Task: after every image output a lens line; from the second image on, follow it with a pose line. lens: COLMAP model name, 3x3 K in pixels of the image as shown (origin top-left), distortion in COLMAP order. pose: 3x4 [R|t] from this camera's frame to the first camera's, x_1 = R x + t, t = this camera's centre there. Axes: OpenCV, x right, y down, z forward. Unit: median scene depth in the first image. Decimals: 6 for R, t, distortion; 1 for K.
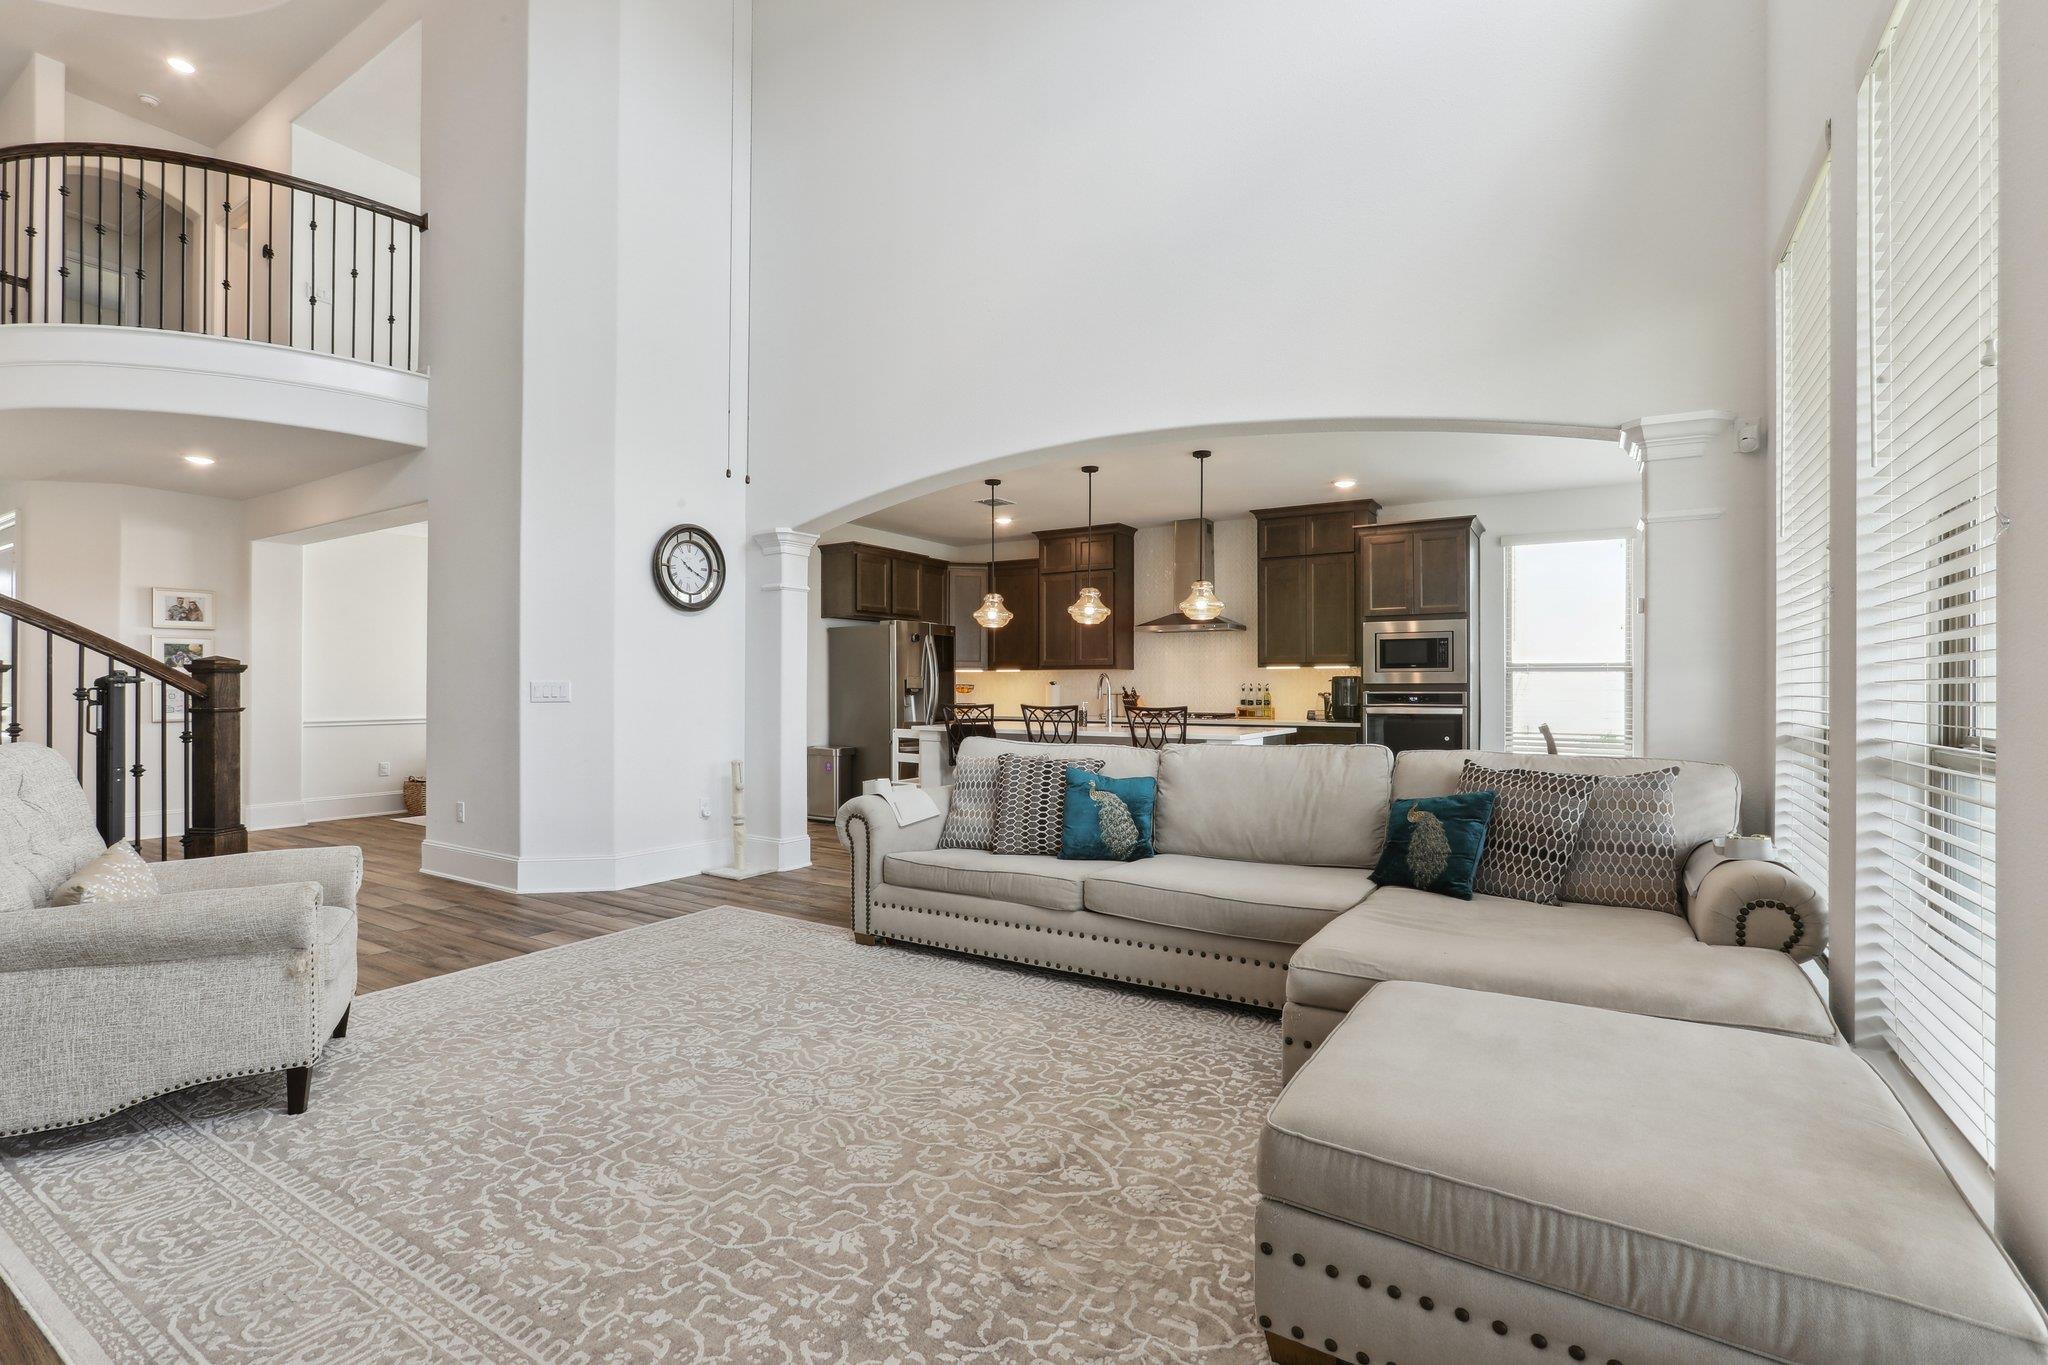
lens RADIAL K [[918.2, 0, 1021.4], [0, 918.2, 688.9], [0, 0, 1]] dist [-0.004558, 0.001557]
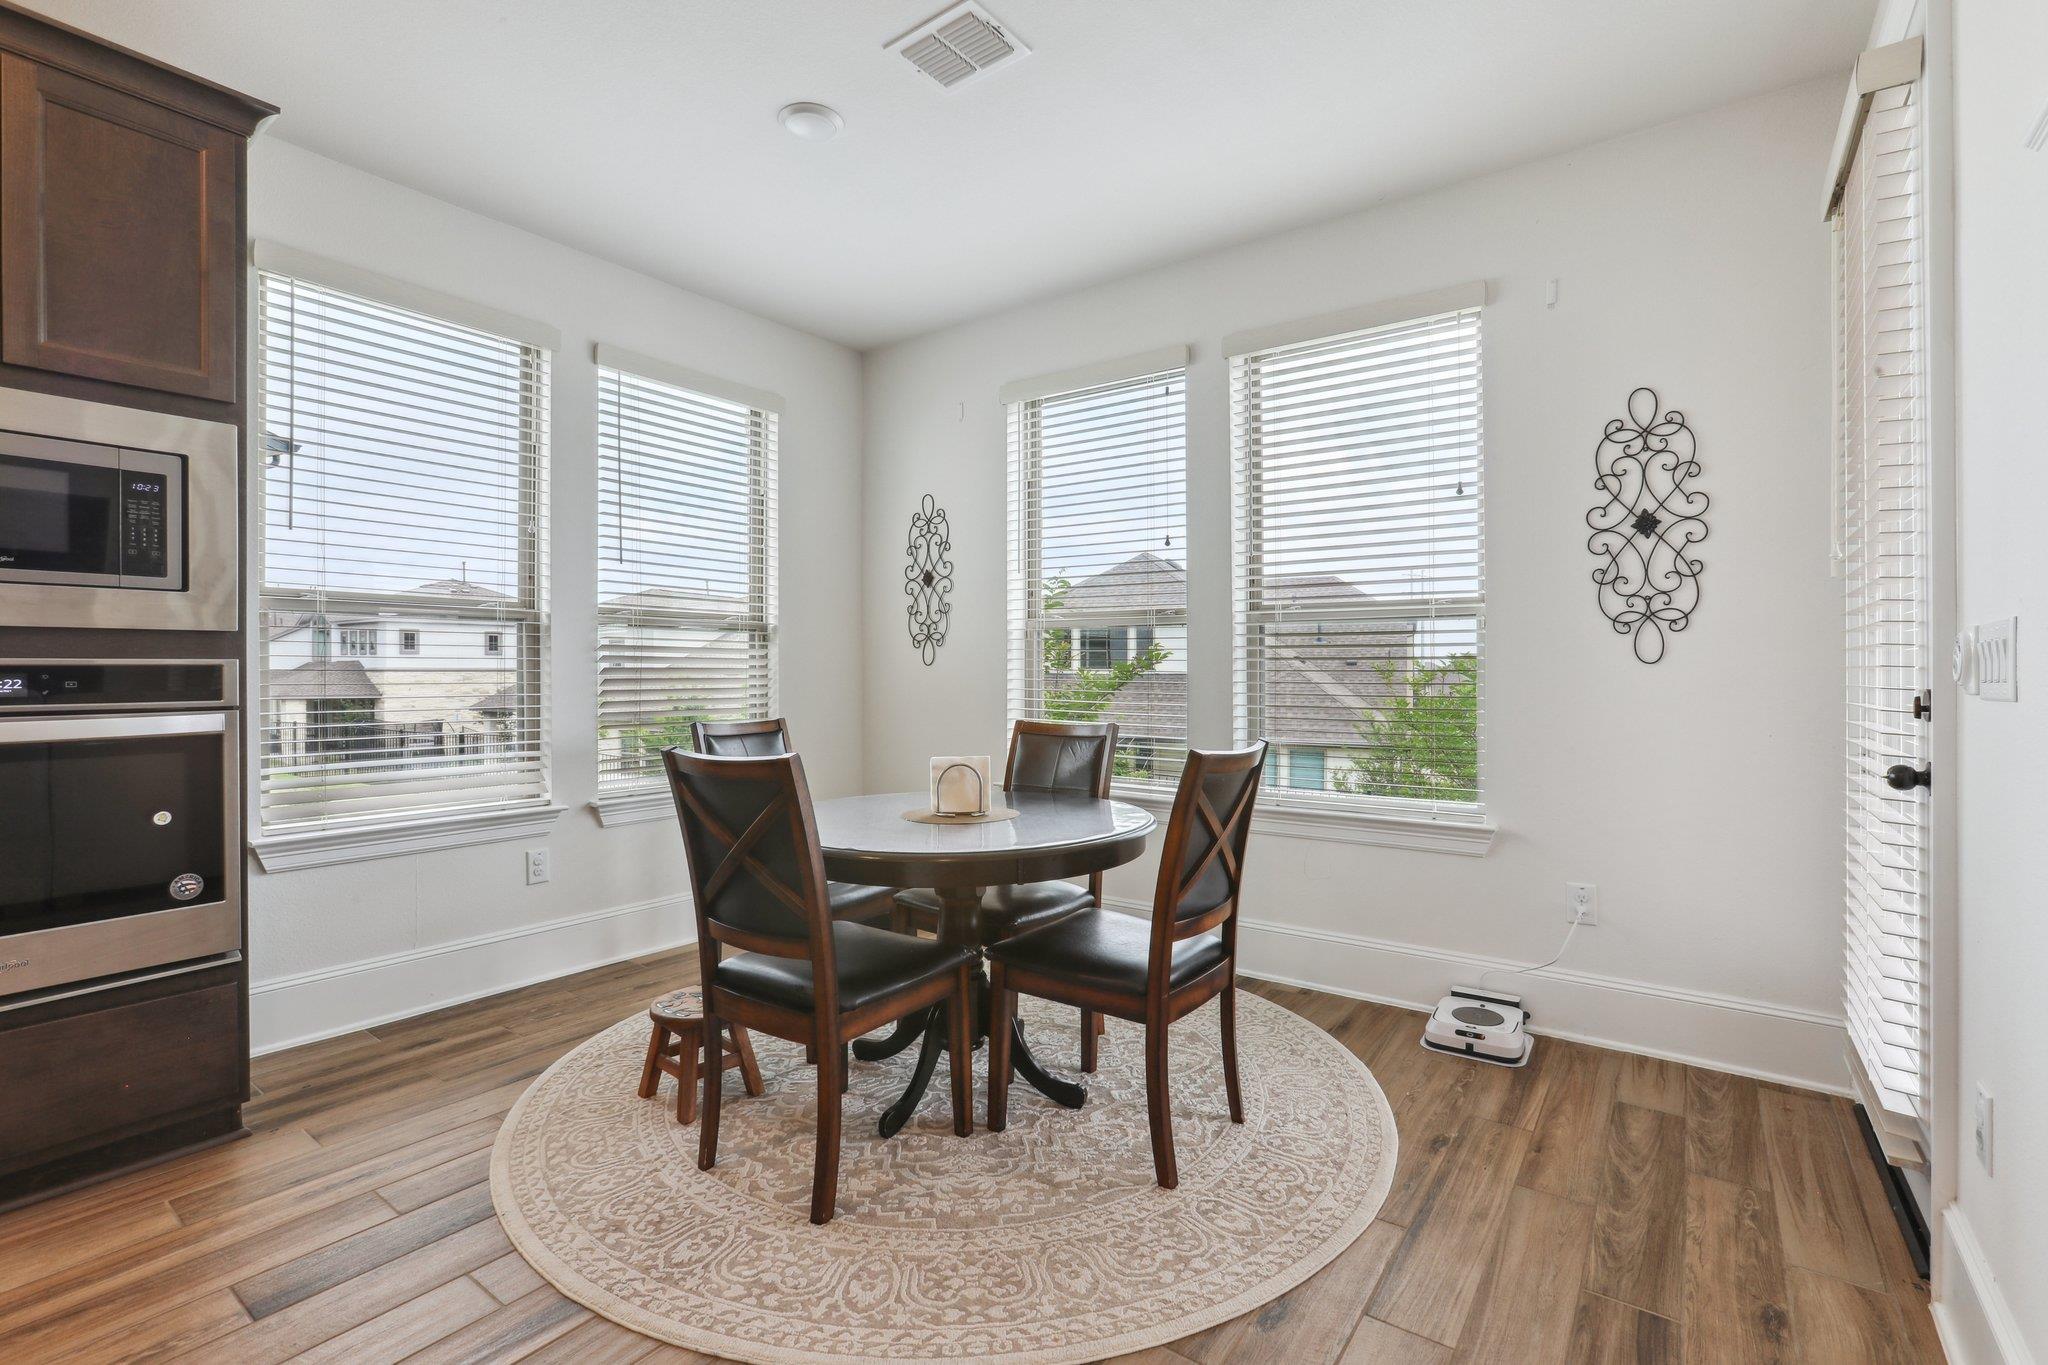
lens RADIAL K [[918.2, 0, 1008.1], [0, 918.2, 669.8], [0, 0, 1]] dist [-0.004558, 0.001557]
pose [[0.075085, -0.004440, 0.997167, 0.189772], [-0.000984, 0.999989, 0.004527, 0.004720], [-0.997177, -0.001321, 0.075080, 0.700900]]
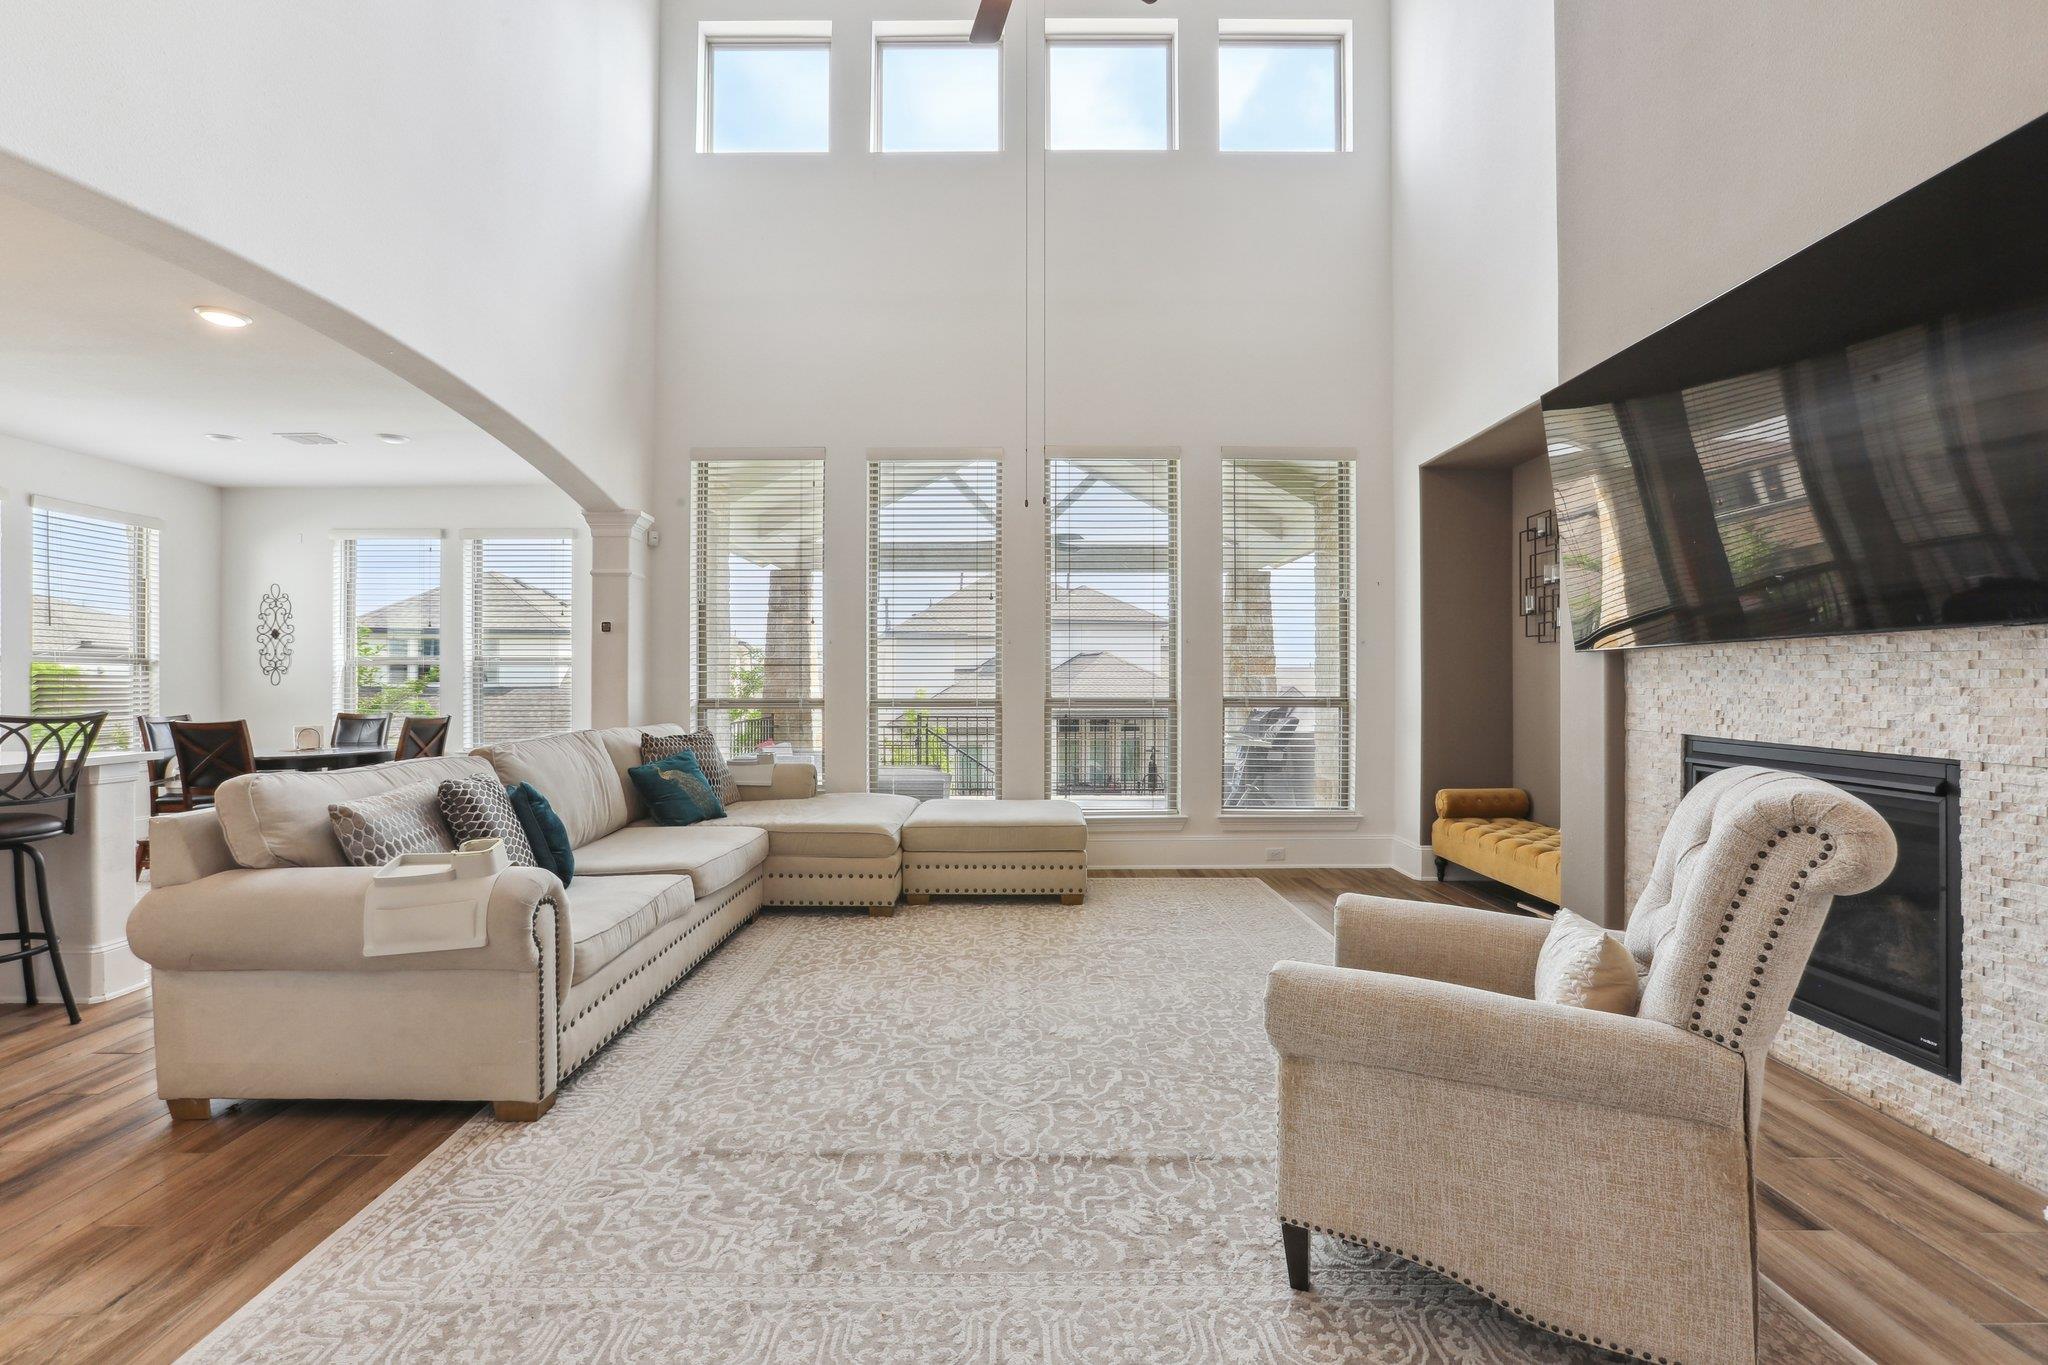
lens RADIAL K [[918.2, 0, 1010.4], [0, 918.2, 689.5], [0, 0, 1]] dist [-0.004558, 0.001557]
pose [[-0.528129, -0.004244, 0.849154, -0.499379], [-0.004307, 0.999988, 0.002319, 0.003851], [-0.849153, -0.002433, -0.528141, 0.642841]]
